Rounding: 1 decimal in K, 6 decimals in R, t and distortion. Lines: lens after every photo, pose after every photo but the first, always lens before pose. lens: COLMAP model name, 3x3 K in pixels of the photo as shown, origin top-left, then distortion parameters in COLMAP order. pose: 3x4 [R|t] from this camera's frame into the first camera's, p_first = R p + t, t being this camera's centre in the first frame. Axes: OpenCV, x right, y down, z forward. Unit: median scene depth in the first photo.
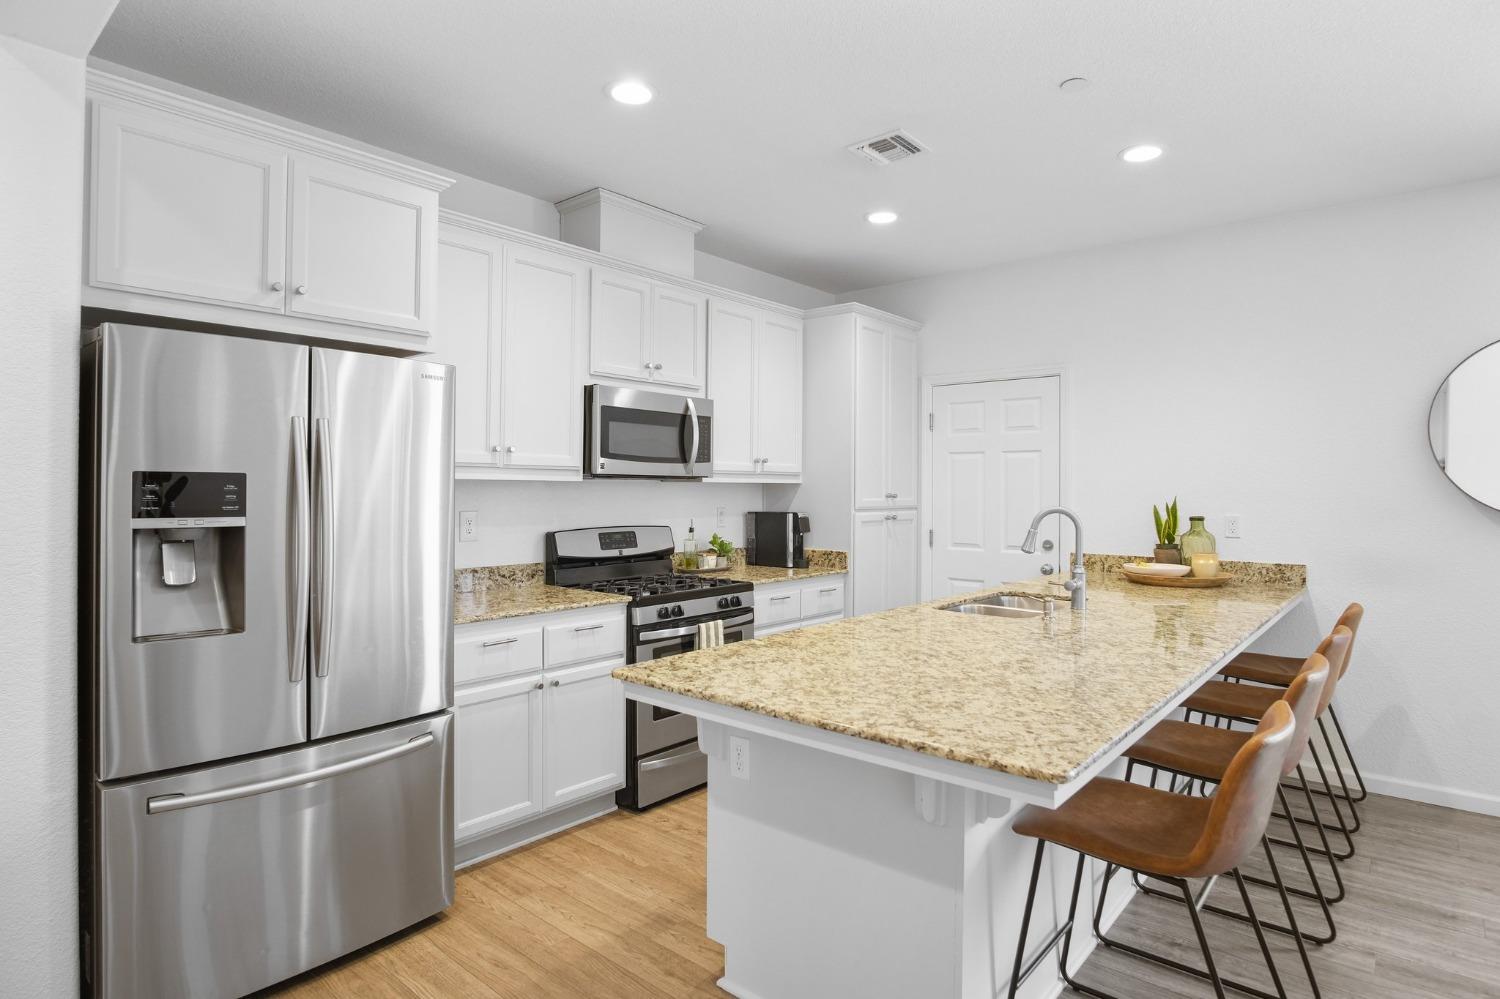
lens RADIAL K [[814.7, 0, 781.2], [0, 814.7, 486.9], [0, 0, 1]] dist [-0.034806, 0.004055]
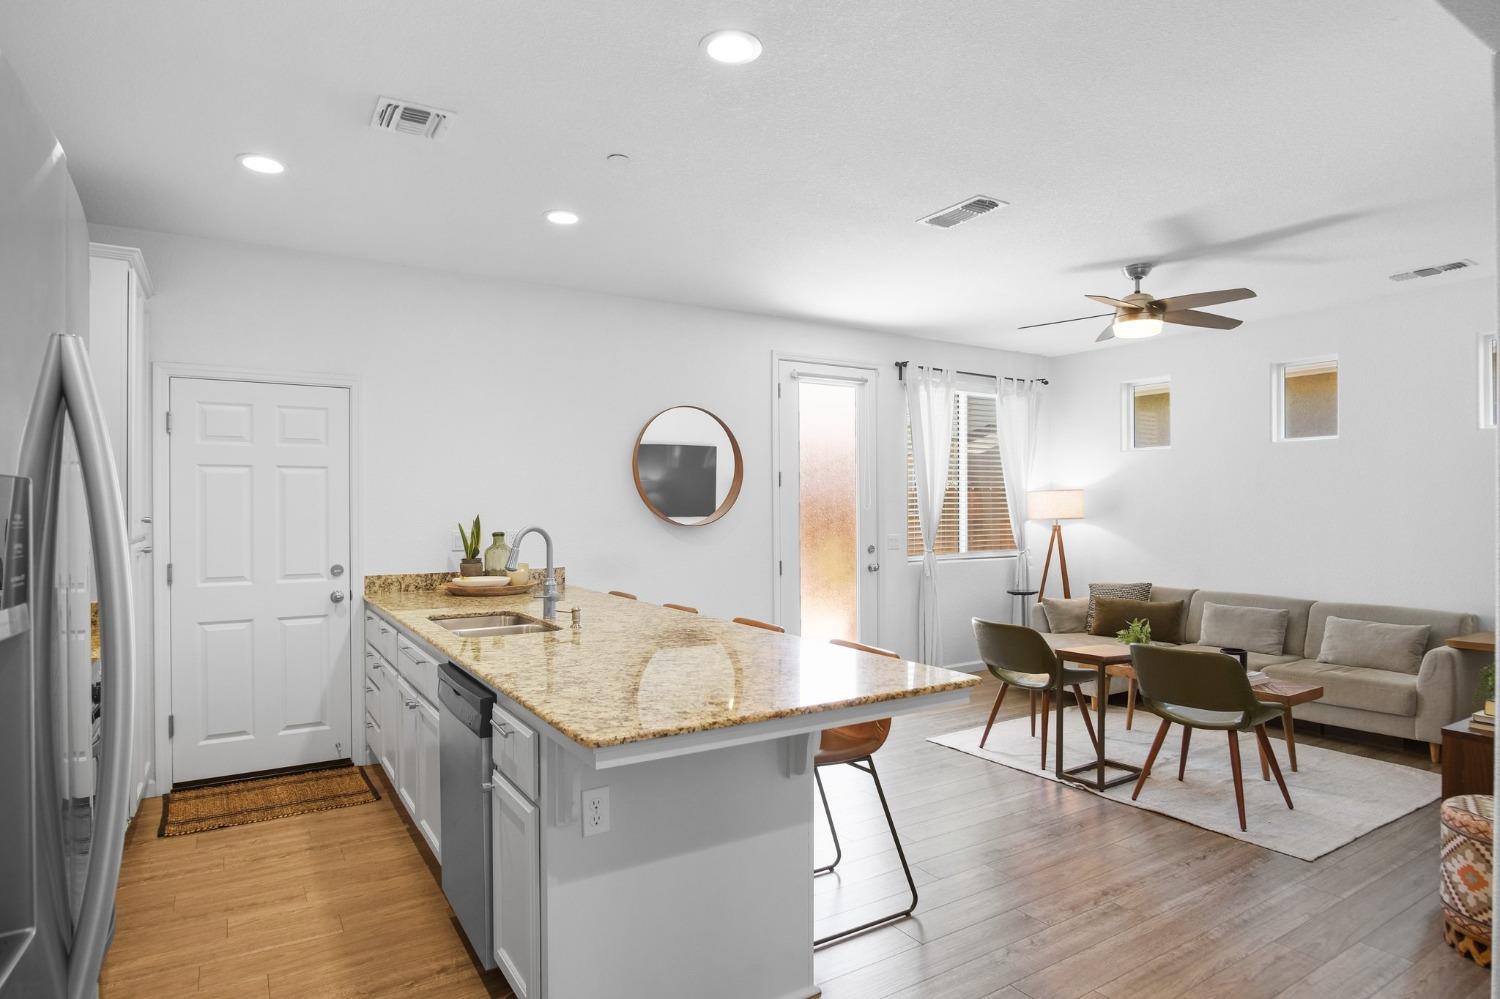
lens RADIAL K [[814.7, 0, 741.4], [0, 814.7, 507.5], [0, 0, 1]] dist [-0.034806, 0.004055]
pose [[0.322012, -0.004643, 0.946724, -0.453637], [0.004321, 0.999985, 0.003434, -0.001008], [-0.946726, 0.002985, 0.322027, 0.304244]]
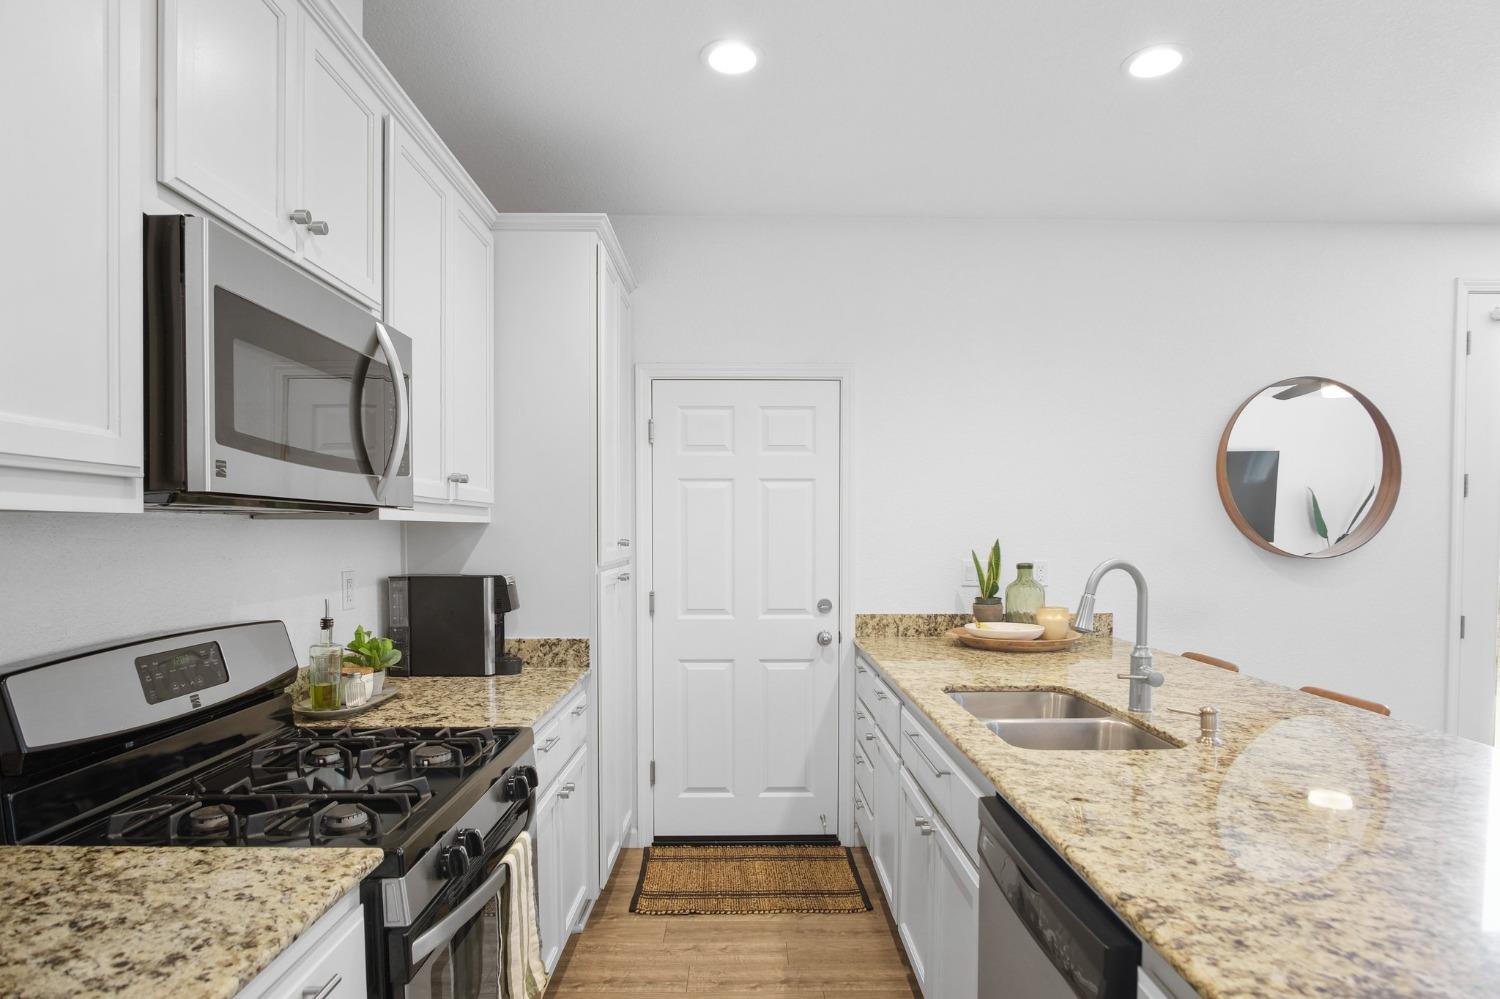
lens RADIAL K [[814.7, 0, 762.2], [0, 814.7, 561.1], [0, 0, 1]] dist [-0.034806, 0.004055]
pose [[0.763072, -0.028156, 0.645700, -0.230976], [0.002071, 0.999152, 0.041120, -0.000688], [-0.646310, -0.030041, 0.762483, 0.530812]]
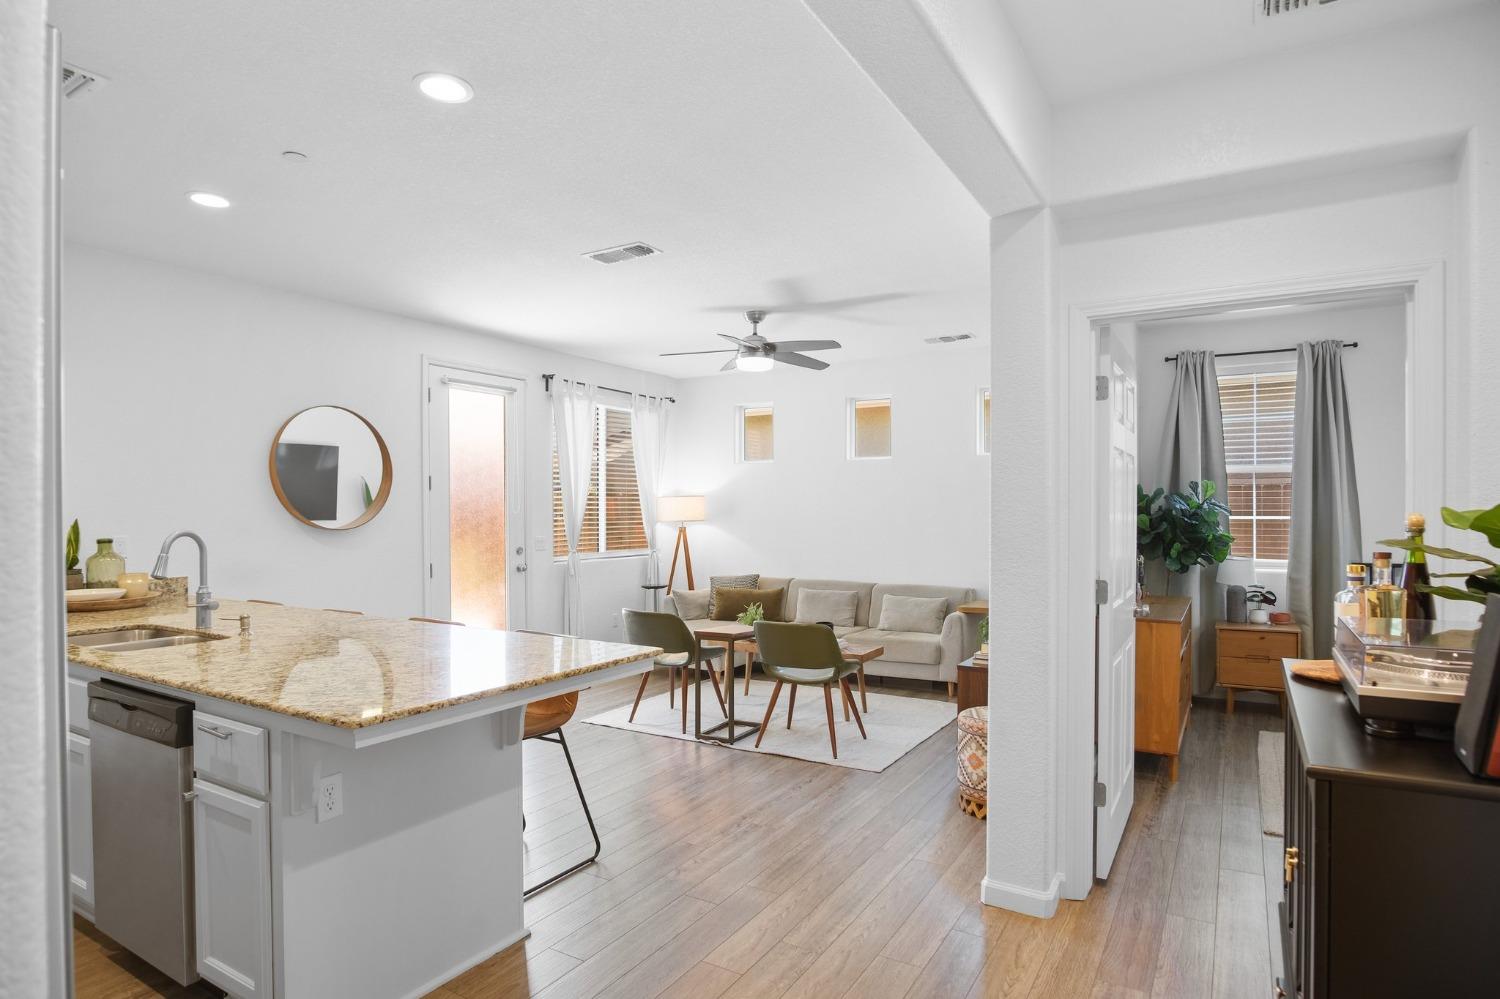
lens RADIAL K [[814.7, 0, 737.9], [0, 814.7, 510.9], [0, 0, 1]] dist [-0.034806, 0.004055]
pose [[-0.136810, -0.004720, 0.990586, -0.563808], [0.001185, 0.999987, 0.004928, -0.001999], [-0.990597, 0.001849, -0.136803, 0.355811]]
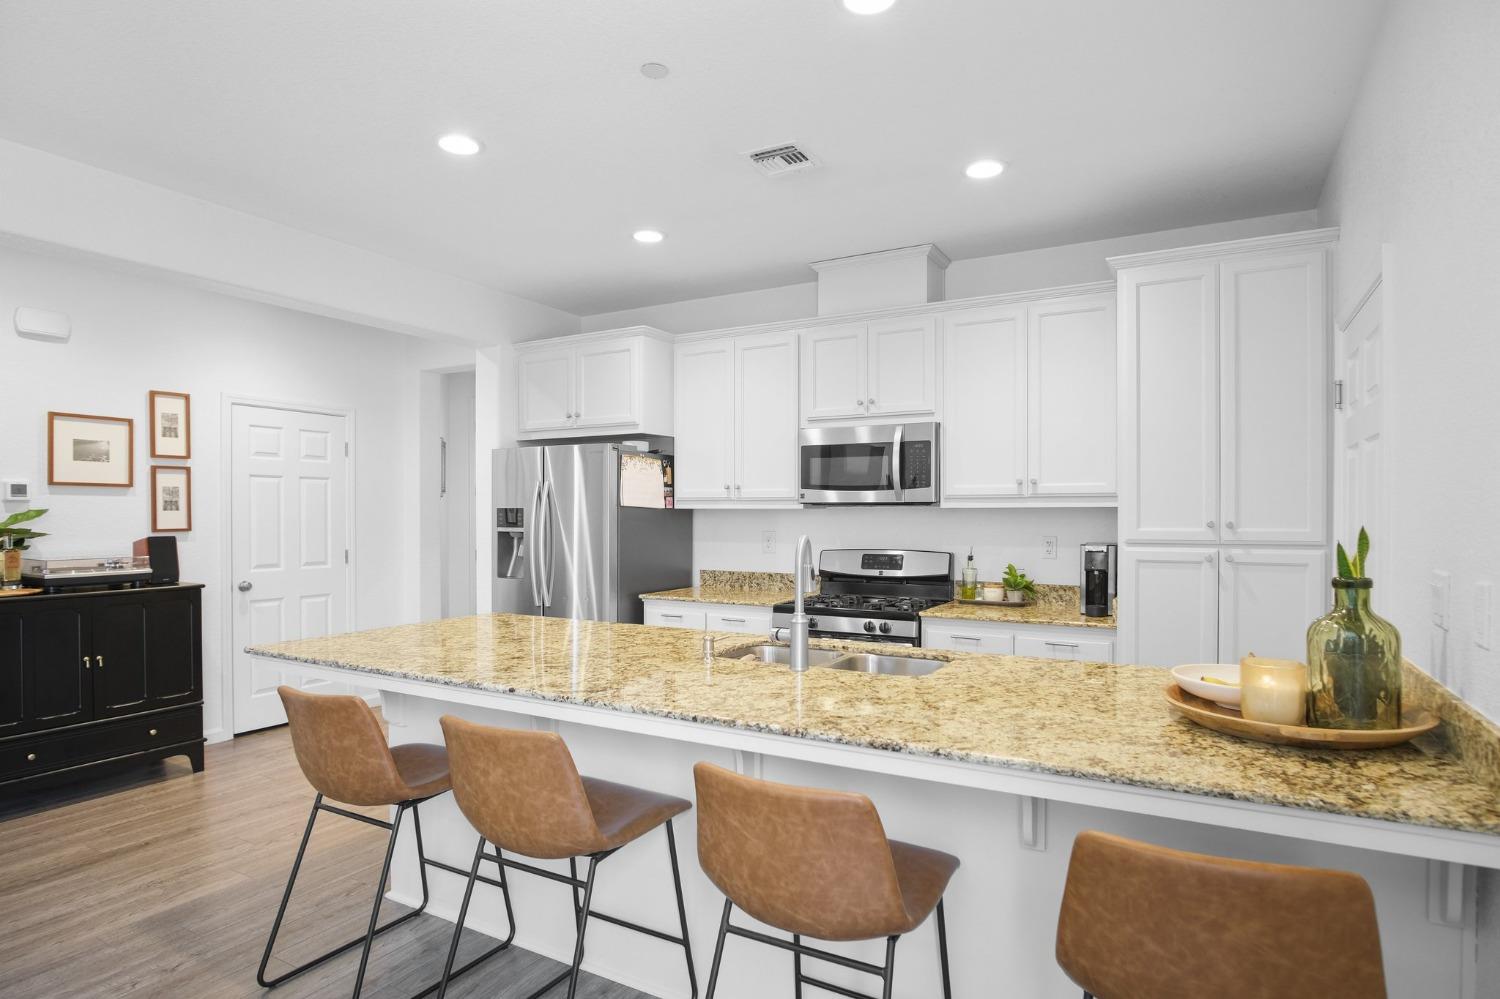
lens RADIAL K [[814.7, 0, 748.7], [0, 814.7, 509.3], [0, 0, 1]] dist [-0.034806, 0.004055]
pose [[0.173276, -0.011704, -0.984804, 0.837122], [0.002364, 0.999931, -0.011468, 0.006872], [0.984870, -0.000340, 0.173292, 0.621897]]
